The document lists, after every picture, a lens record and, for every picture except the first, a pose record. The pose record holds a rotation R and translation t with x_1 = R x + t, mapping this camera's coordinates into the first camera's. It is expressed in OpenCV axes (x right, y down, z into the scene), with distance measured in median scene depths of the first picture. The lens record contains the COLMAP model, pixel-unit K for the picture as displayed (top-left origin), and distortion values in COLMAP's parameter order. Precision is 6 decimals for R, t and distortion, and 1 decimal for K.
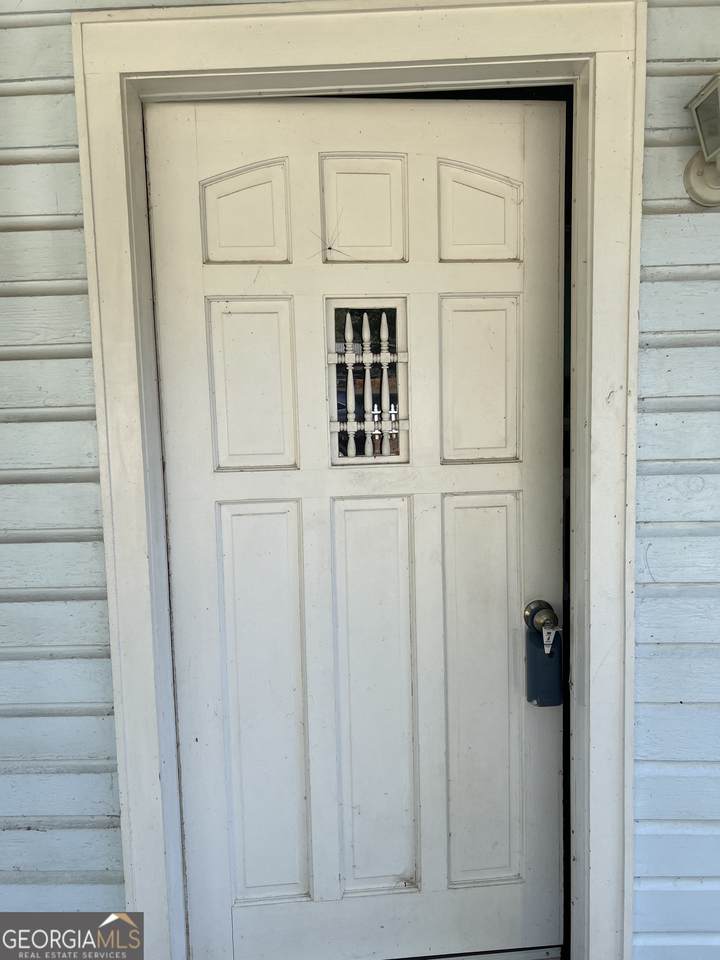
lens RADIAL K [[736.4, 0, 360.0], [0, 736.4, 480.0], [0, 0, 1]] dist [-0.007242, -0.009401]
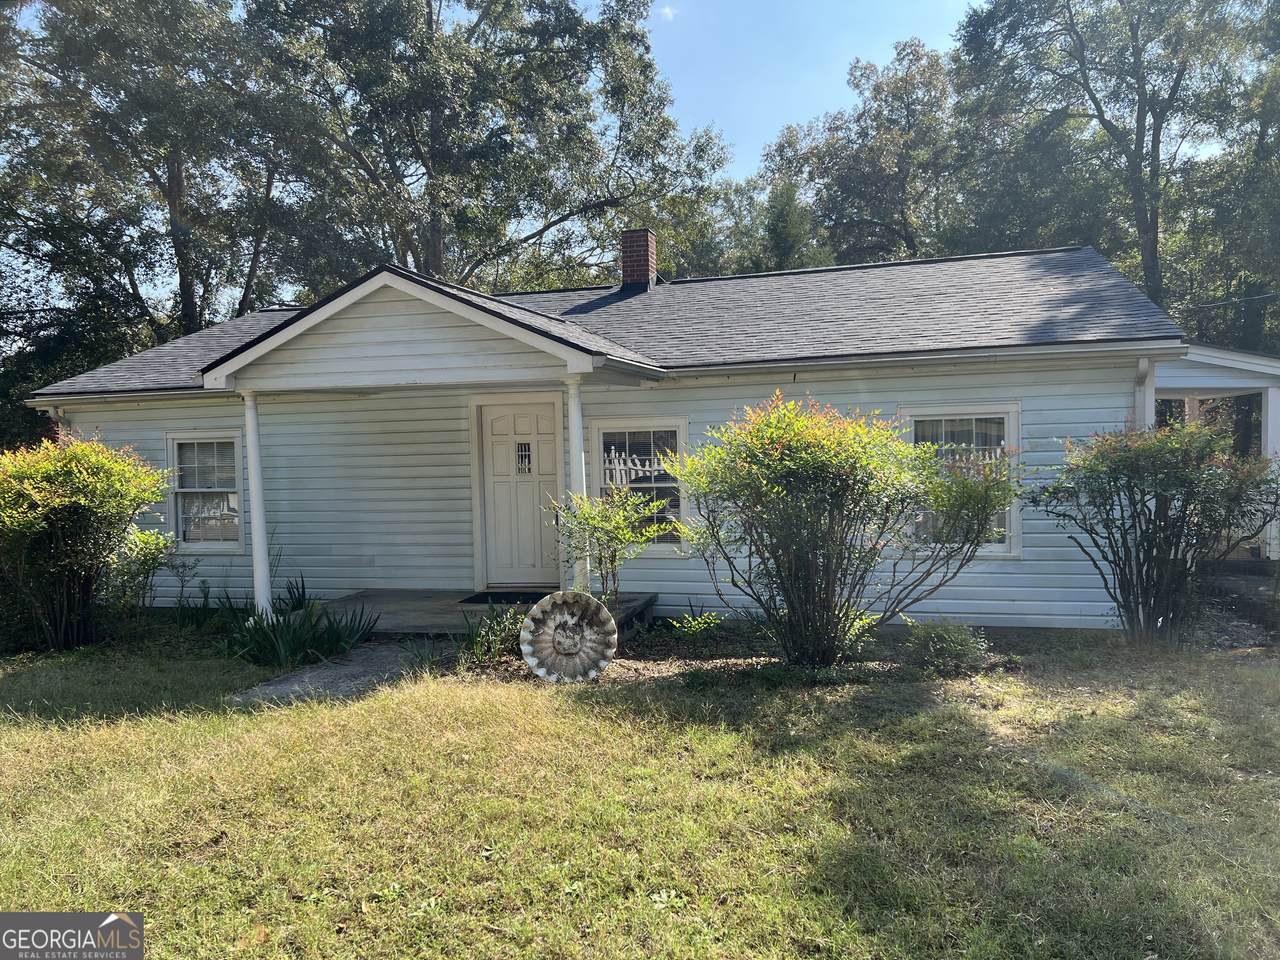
lens RADIAL K [[981.9, 0, 640.0], [0, 981.9, 480.0], [0, 0, 1]] dist [-0.007242, -0.009401]
pose [[0.972520, 0.009312, -0.232633, 2.324409], [-0.020662, 0.998709, -0.046399, 0.304746], [0.231901, 0.049931, 0.971457, -5.251611]]
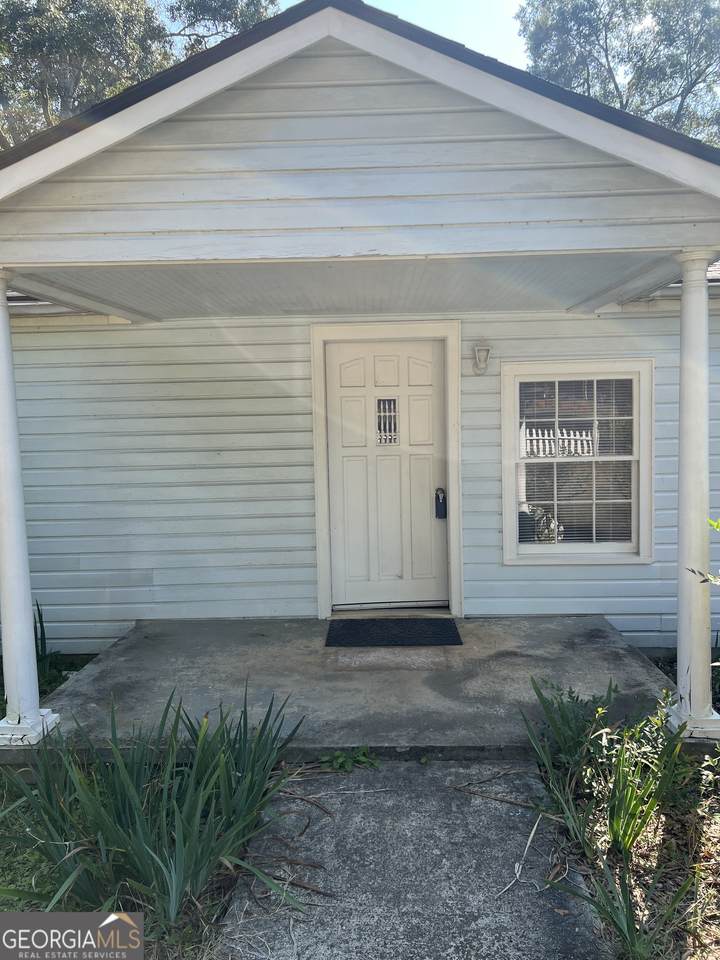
lens RADIAL K [[736.4, 0, 360.0], [0, 736.4, 480.0], [0, 0, 1]] dist [-0.007242, -0.009401]
pose [[0.999939, 0.002095, 0.010809, -0.152694], [-0.001782, 0.999580, -0.028939, 0.238058], [-0.010865, 0.028918, 0.999523, -2.396206]]
